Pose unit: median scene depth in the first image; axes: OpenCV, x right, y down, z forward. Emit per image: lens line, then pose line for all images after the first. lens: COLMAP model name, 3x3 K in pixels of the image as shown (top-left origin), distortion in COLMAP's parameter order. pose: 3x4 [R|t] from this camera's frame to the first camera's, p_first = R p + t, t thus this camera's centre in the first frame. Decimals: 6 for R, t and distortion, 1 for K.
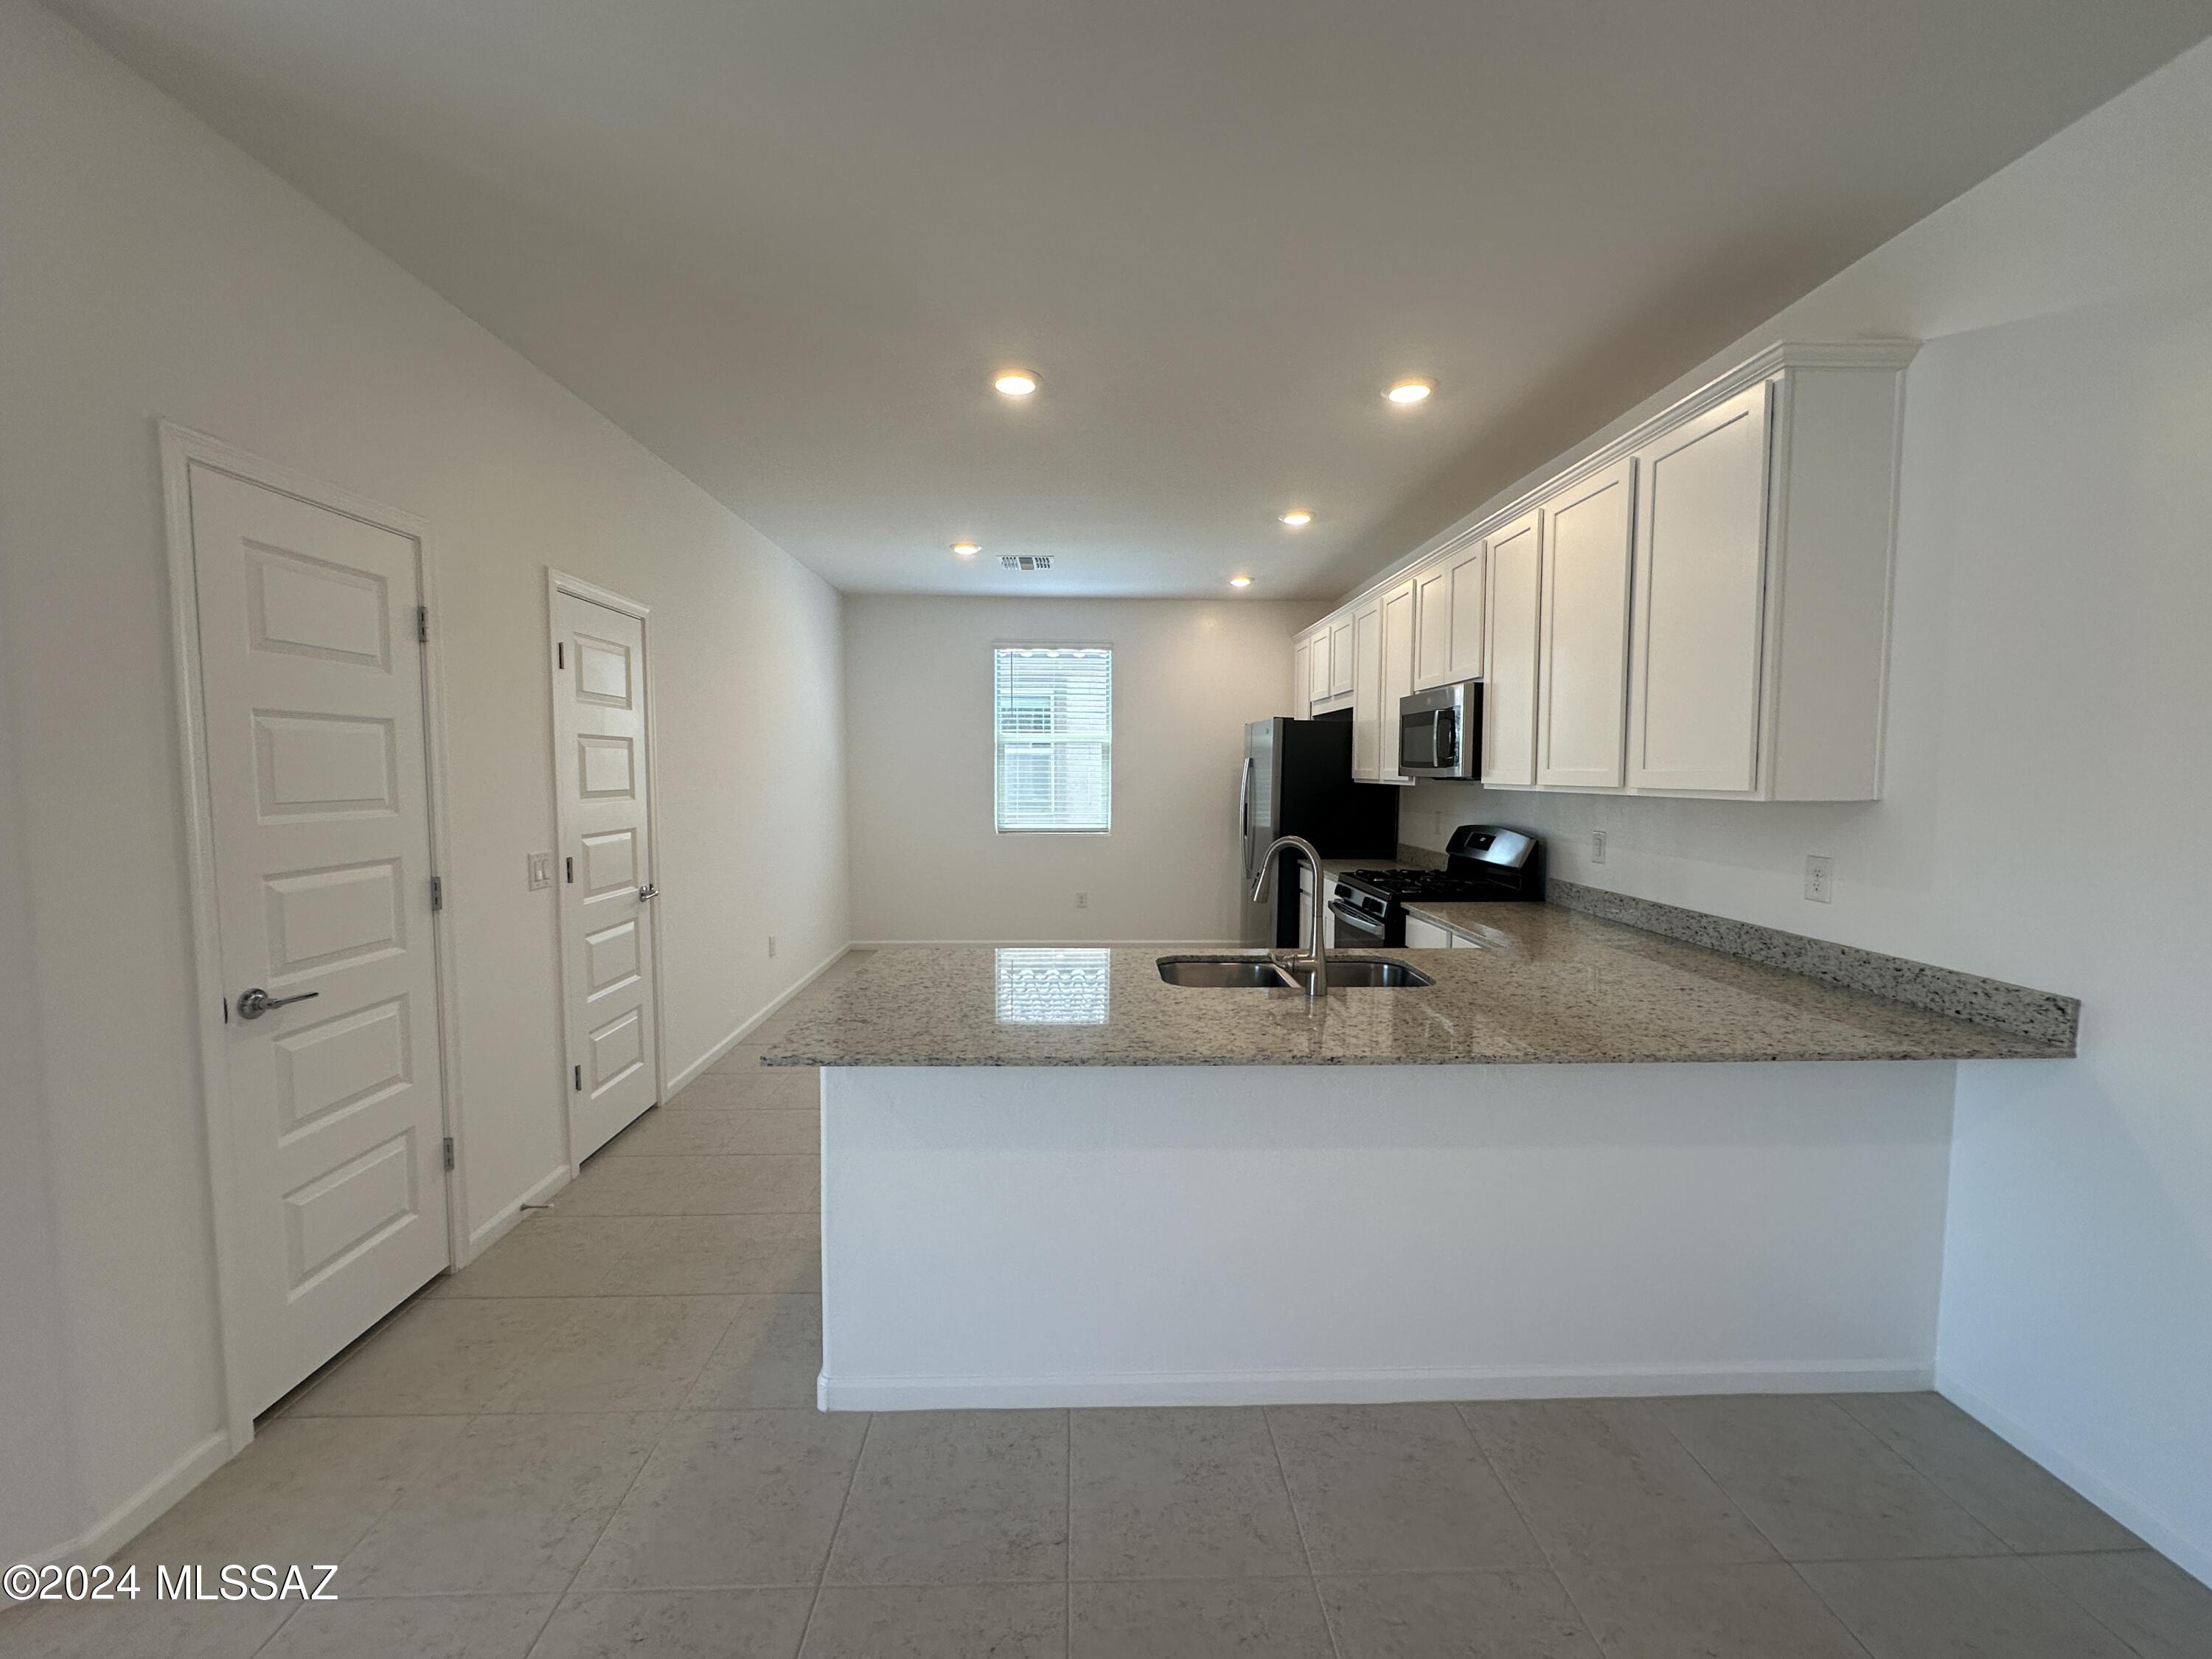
lens RADIAL K [[887.0, 0, 1113.8], [0, 887.0, 829.7], [0, 0, 1]] dist [0.012320, 0.000124]
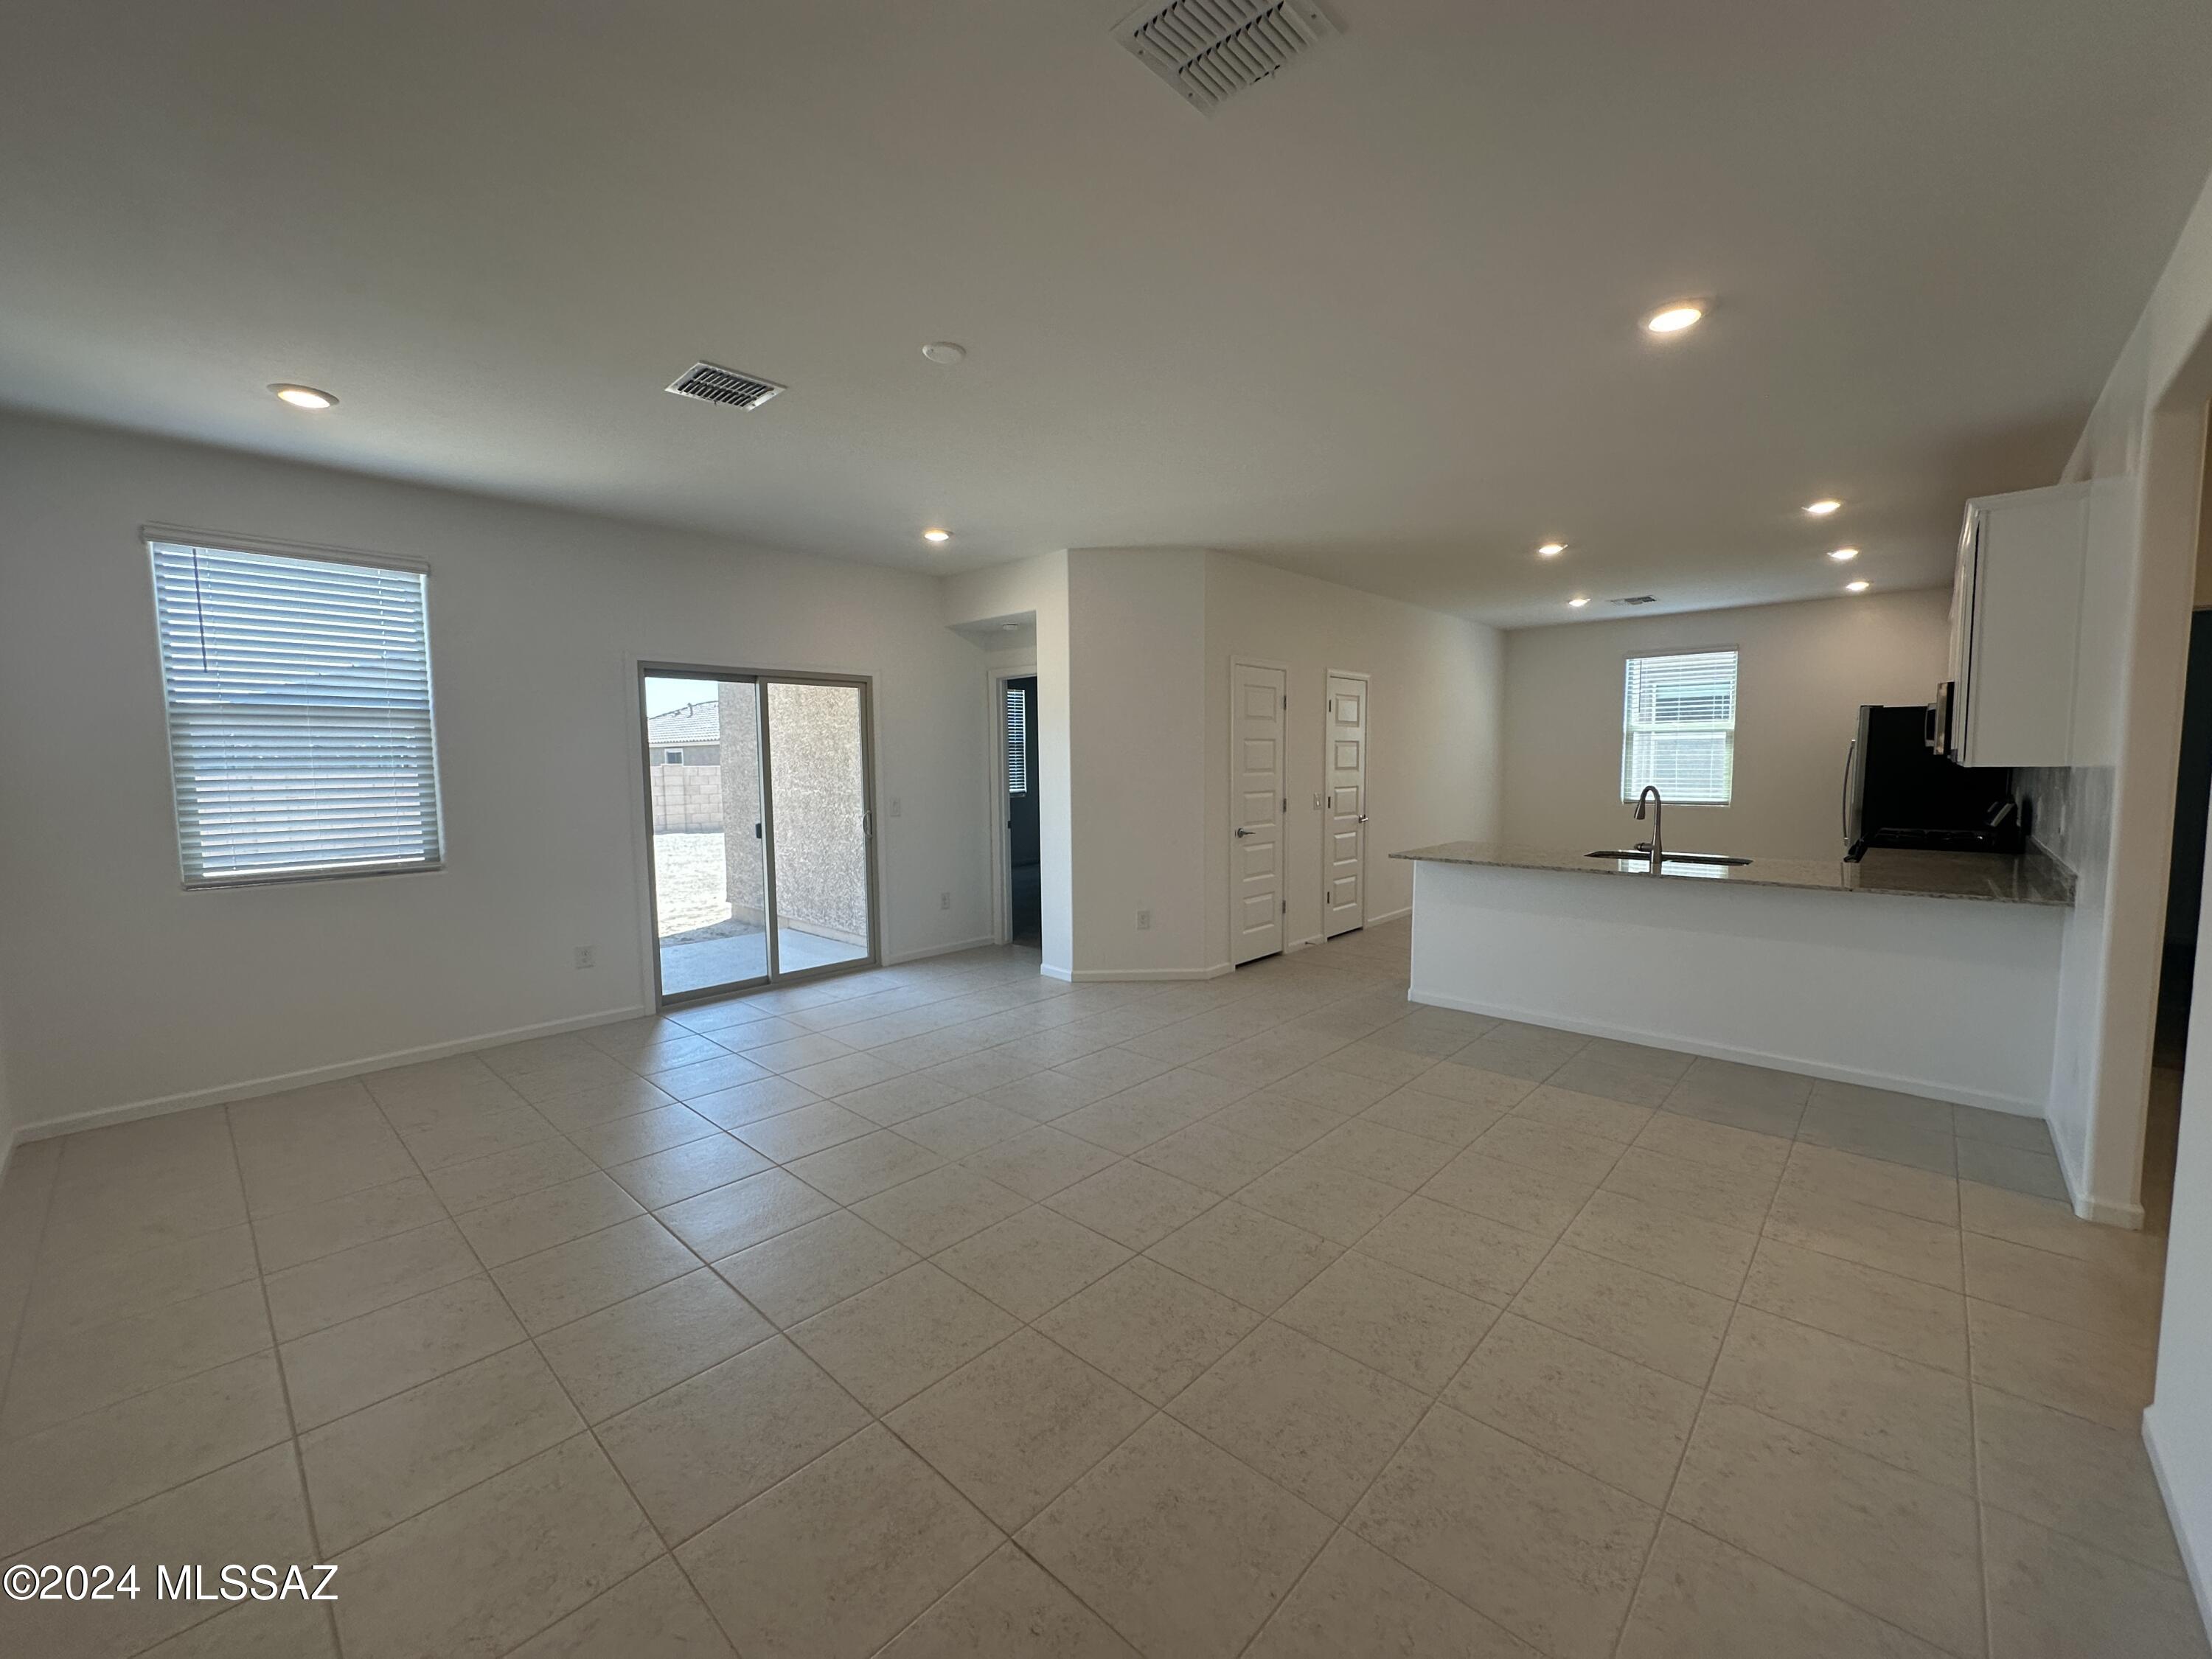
lens RADIAL K [[887.0, 0, 1113.8], [0, 887.0, 829.7], [0, 0, 1]] dist [0.012320, 0.000124]
pose [[0.708261, 0.046314, -0.704430, 0.501265], [-0.035976, 0.998917, 0.029504, 0.059349], [0.705034, 0.004446, 0.709160, -0.831313]]
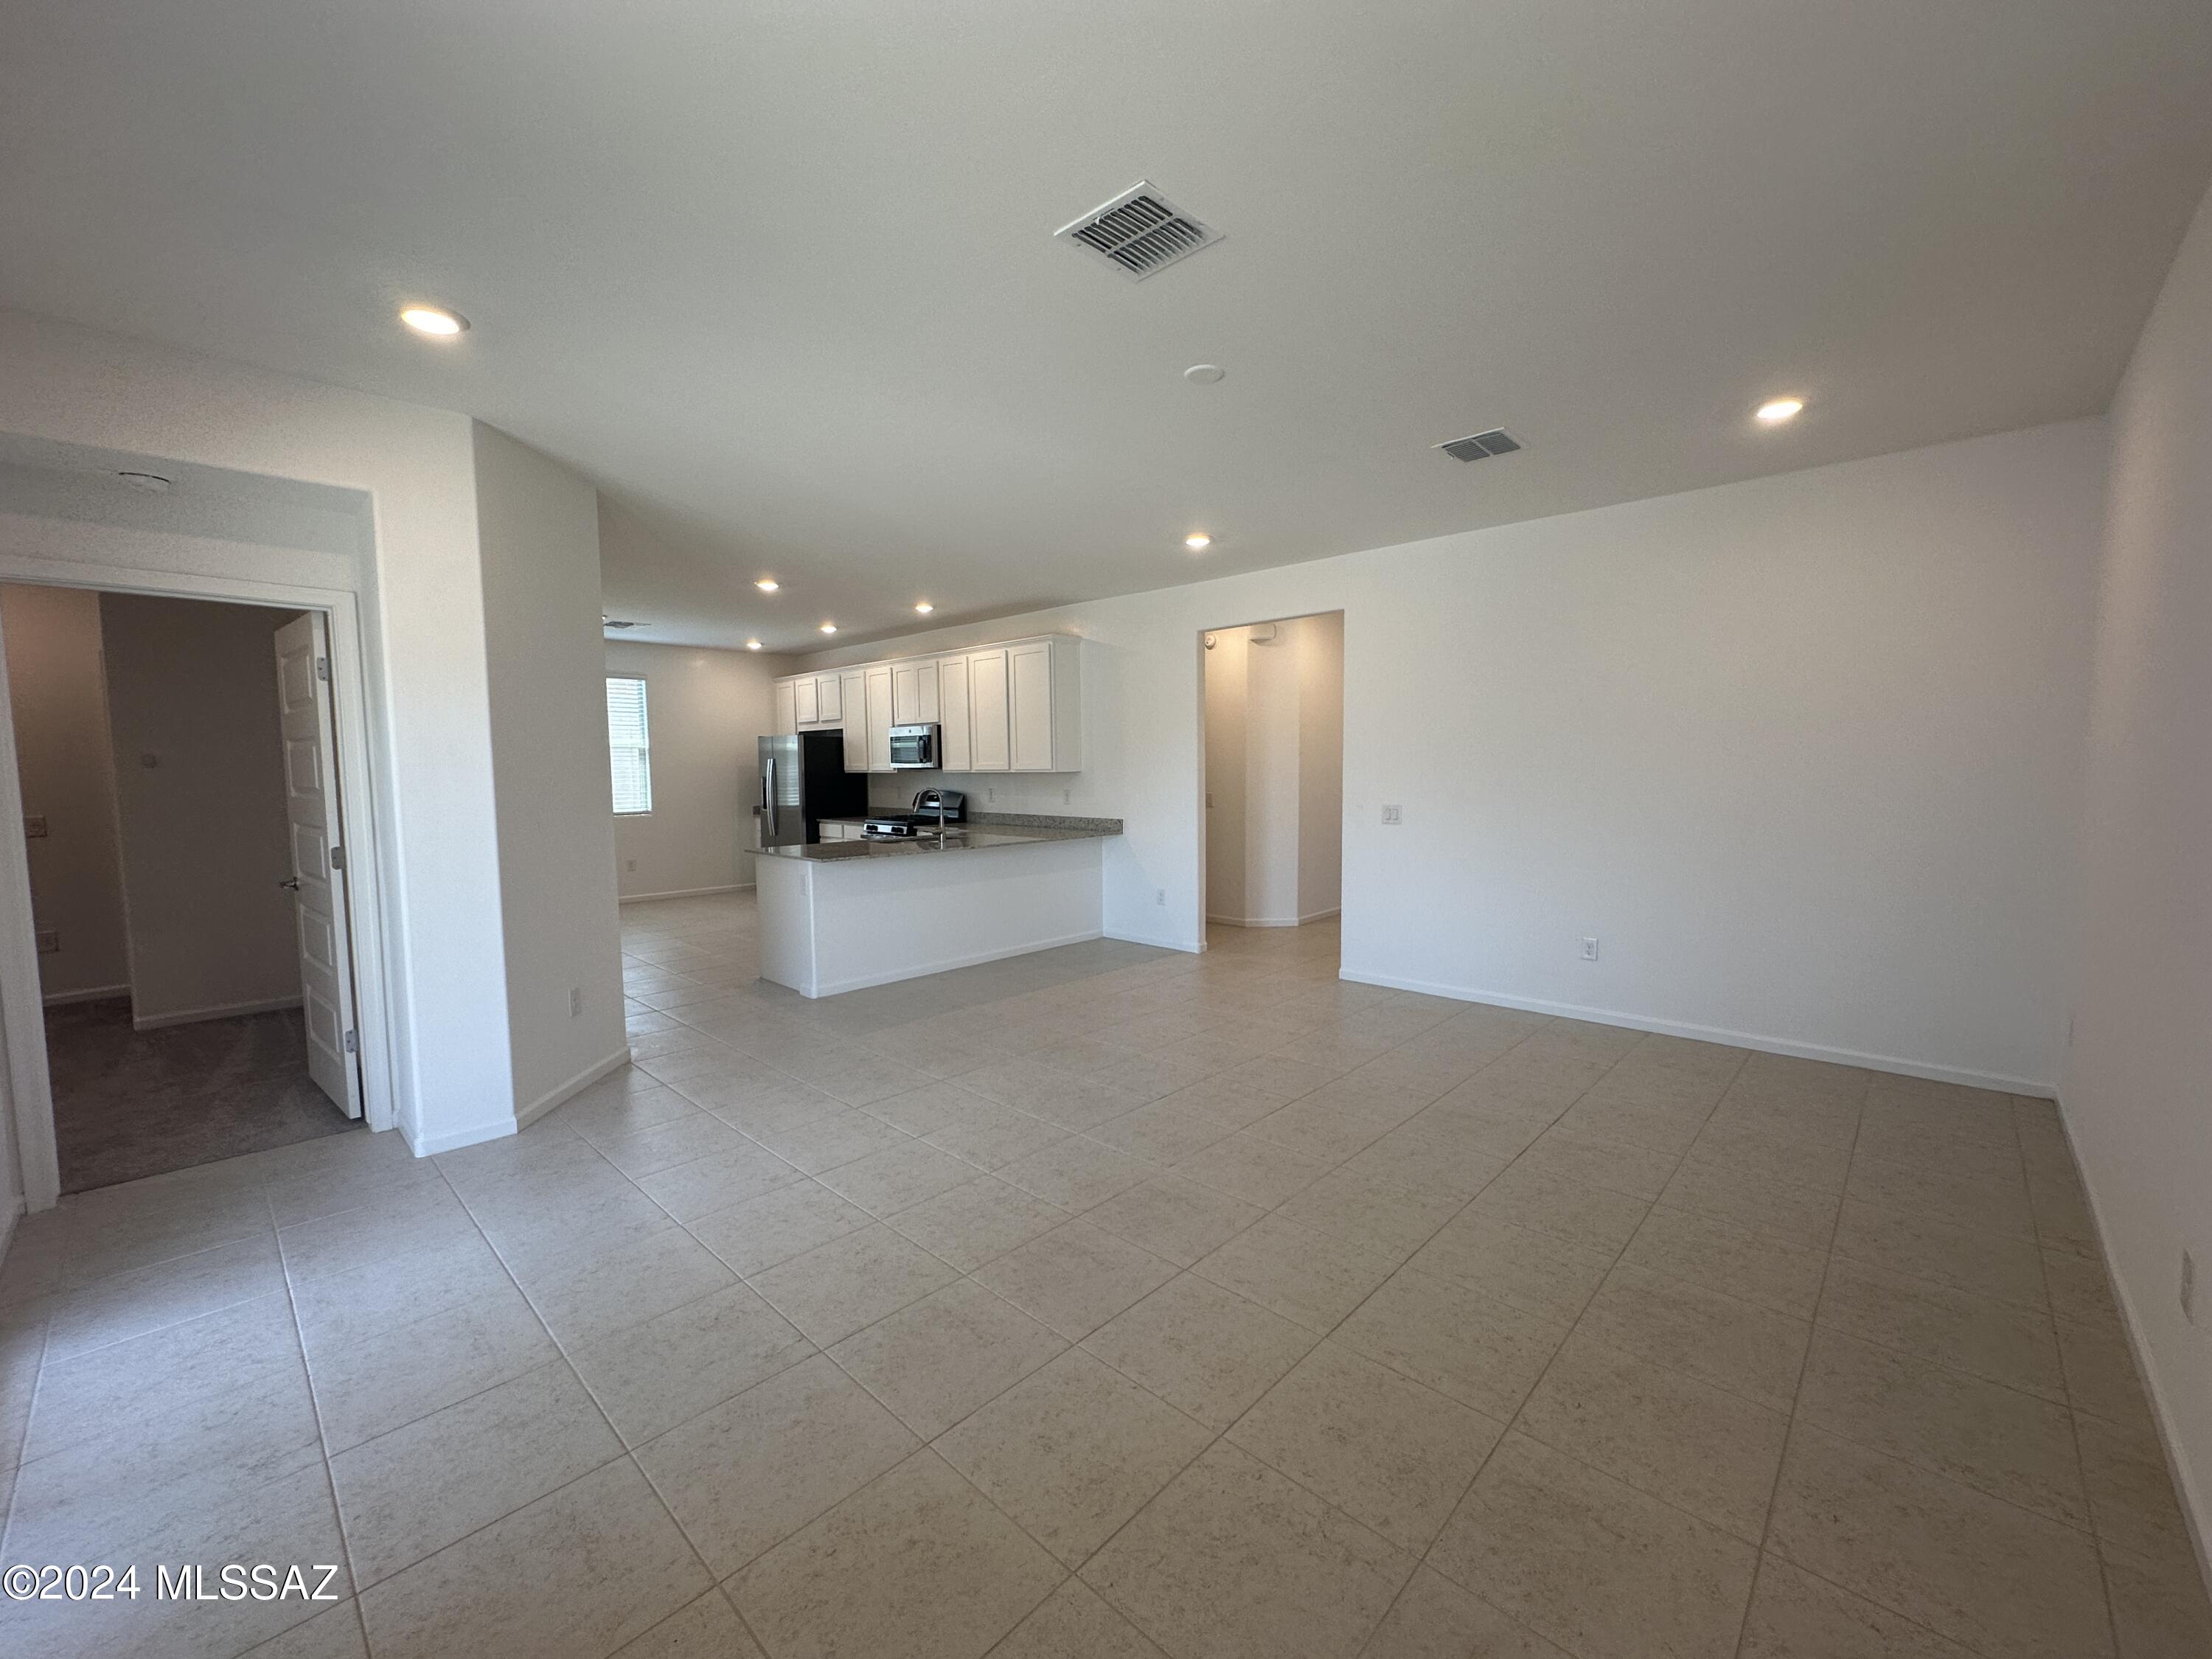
lens RADIAL K [[878.0, 0, 1100.6], [0, 878.0, 830.5], [0, 0, 1]] dist [-0.001434, -0.000112]
pose [[0.721856, -0.062050, 0.689256, -0.865205], [0.059068, 0.997862, 0.027970, 0.064304], [-0.689518, 0.020522, 0.723978, -0.899402]]
